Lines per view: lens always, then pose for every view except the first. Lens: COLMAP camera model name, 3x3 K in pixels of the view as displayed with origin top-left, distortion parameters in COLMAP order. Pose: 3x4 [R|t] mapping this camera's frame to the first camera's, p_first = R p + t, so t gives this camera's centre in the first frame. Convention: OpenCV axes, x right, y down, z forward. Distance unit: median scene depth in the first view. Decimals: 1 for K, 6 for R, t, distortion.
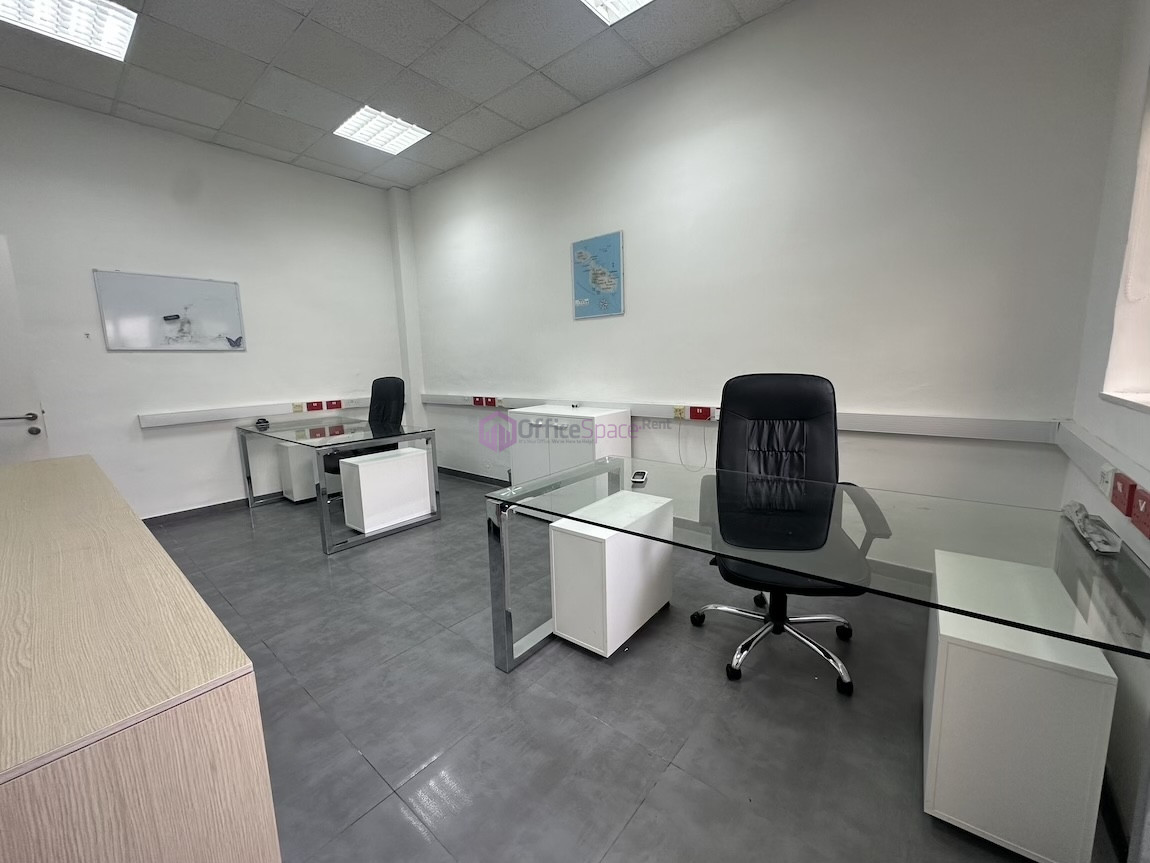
lens RADIAL K [[460.2, 0, 571.7], [0, 460.2, 419.8], [0, 0, 1]] dist [0.002790, -0.000112]
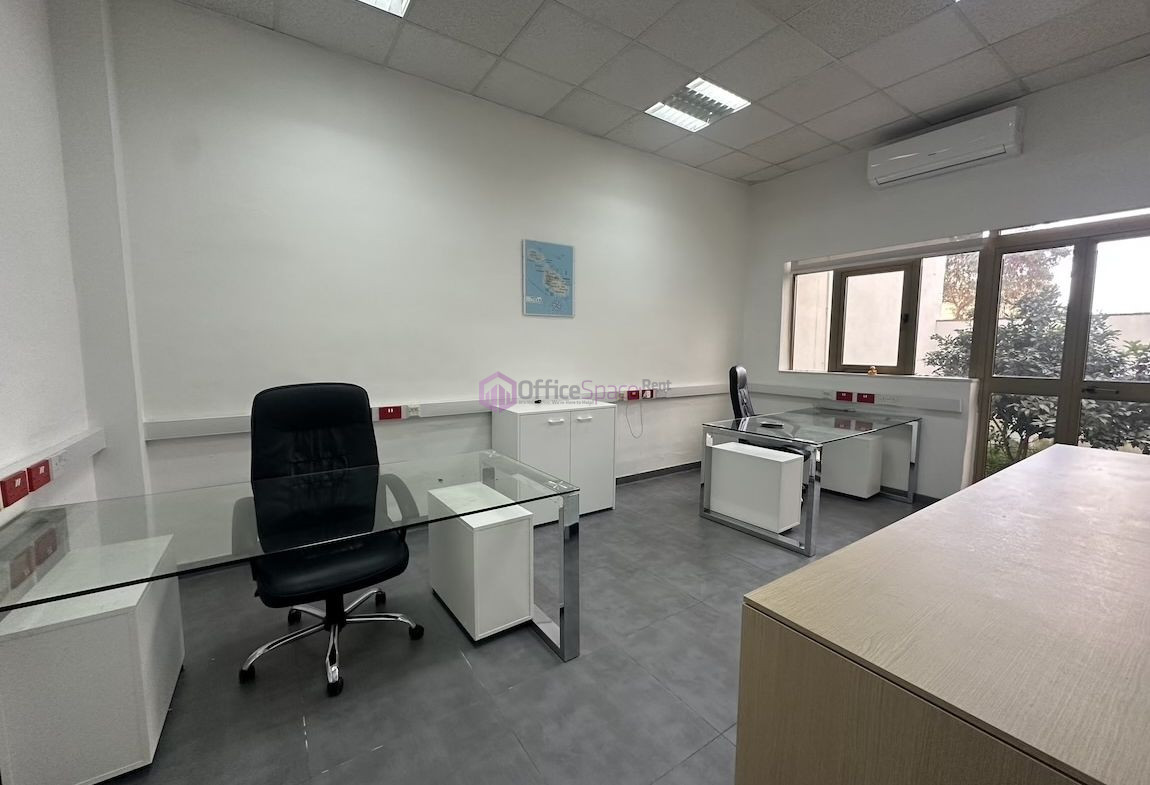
lens RADIAL K [[432.0, 0, 567.7], [0, 432.0, 398.0], [0, 0, 1]] dist [-0.019679, -0.000058]
pose [[0.308255, -0.076343, 0.948236, -0.905978], [0.120893, 0.991837, 0.040554, -0.071721], [-0.943591, 0.102134, 0.314968, 0.671792]]
